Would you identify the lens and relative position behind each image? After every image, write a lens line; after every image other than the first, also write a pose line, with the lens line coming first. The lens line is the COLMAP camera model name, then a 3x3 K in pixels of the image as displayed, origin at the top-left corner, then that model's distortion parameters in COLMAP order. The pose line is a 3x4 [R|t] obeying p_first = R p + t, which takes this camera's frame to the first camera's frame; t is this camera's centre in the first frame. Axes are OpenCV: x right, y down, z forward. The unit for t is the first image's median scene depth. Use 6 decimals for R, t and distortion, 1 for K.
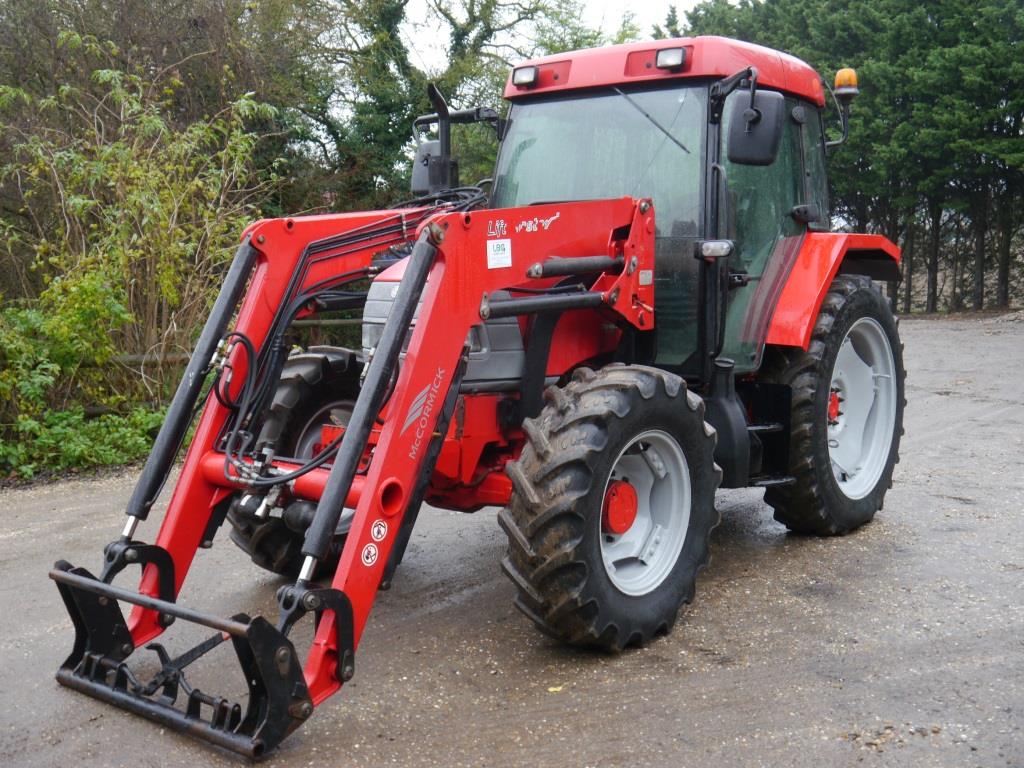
lens RADIAL K [[1168.2, 0, 512.0], [0, 1168.2, 384.0], [0, 0, 1]] dist [0.004220, -0.004395]
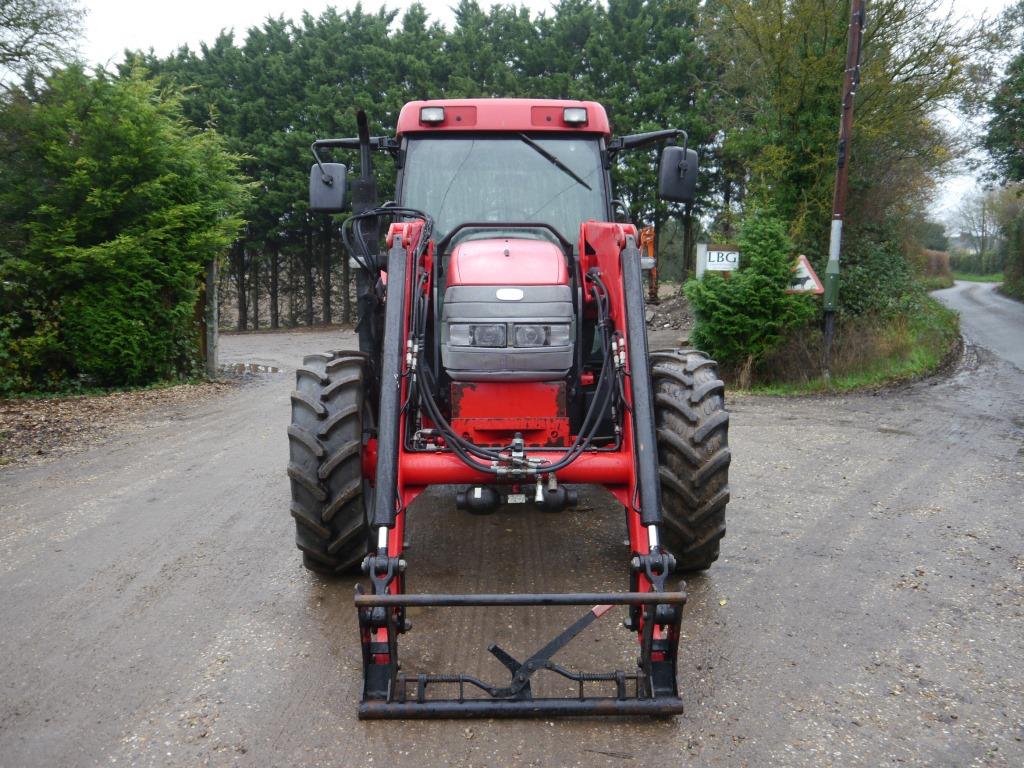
lens RADIAL K [[889.3, 0, 512.0], [0, 889.3, 384.0], [0, 0, 1]] dist [-0.008621, -0.004581]
pose [[0.770264, -0.064444, 0.634461, -0.130317], [0.066396, 0.997578, 0.020719, -0.002050], [-0.634259, 0.026167, 0.772677, 0.069268]]
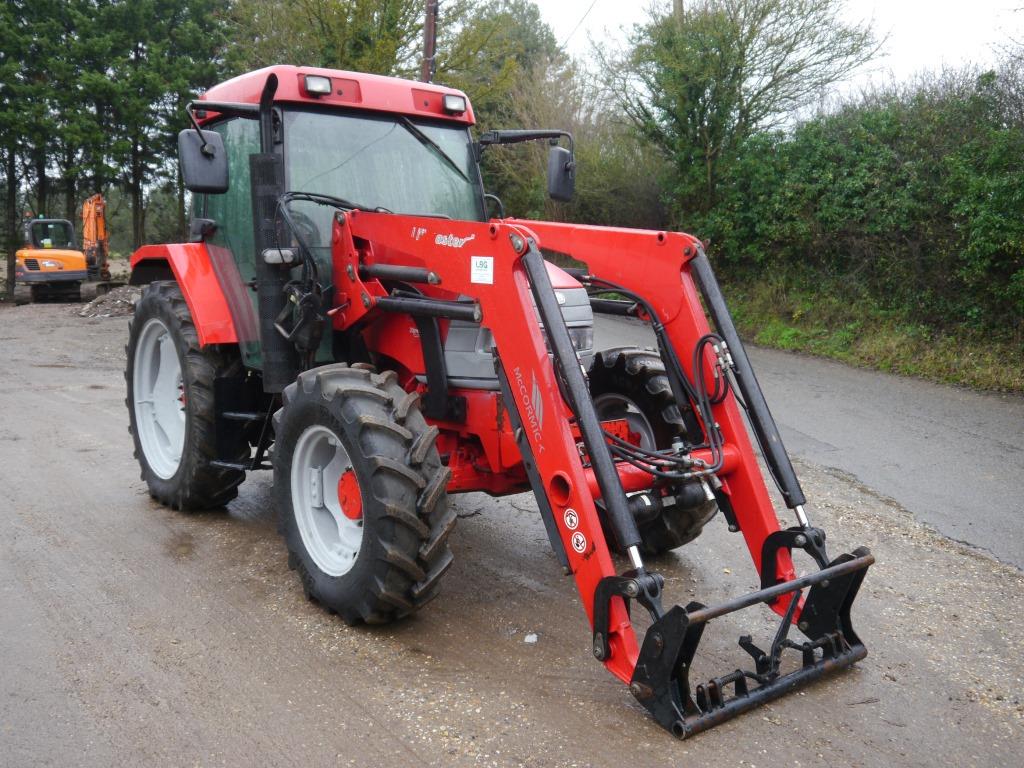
lens RADIAL K [[943.4, 0, 512.0], [0, 943.4, 384.0], [0, 0, 1]] dist [-0.002152, 0.000629]
pose [[0.227555, -0.115788, 0.966857, -0.197386], [0.096011, 0.990735, 0.096051, -0.017807], [-0.969020, 0.070972, 0.236564, 0.170080]]
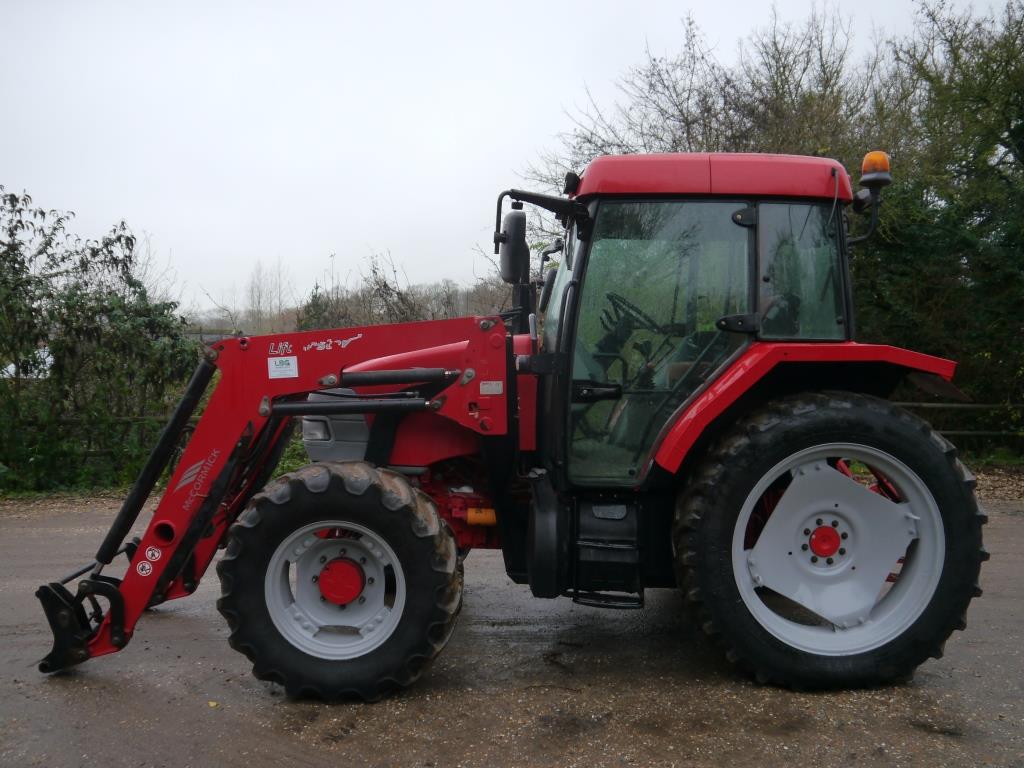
lens RADIAL K [[848.3, 0, 512.0], [0, 848.3, 384.0], [0, 0, 1]] dist [-0.031243, -0.001035]
pose [[0.616092, 0.045096, -0.786382, 0.789118], [-0.082013, 0.996606, -0.007101, -0.094267], [0.783393, 0.068868, 0.617699, 0.538535]]
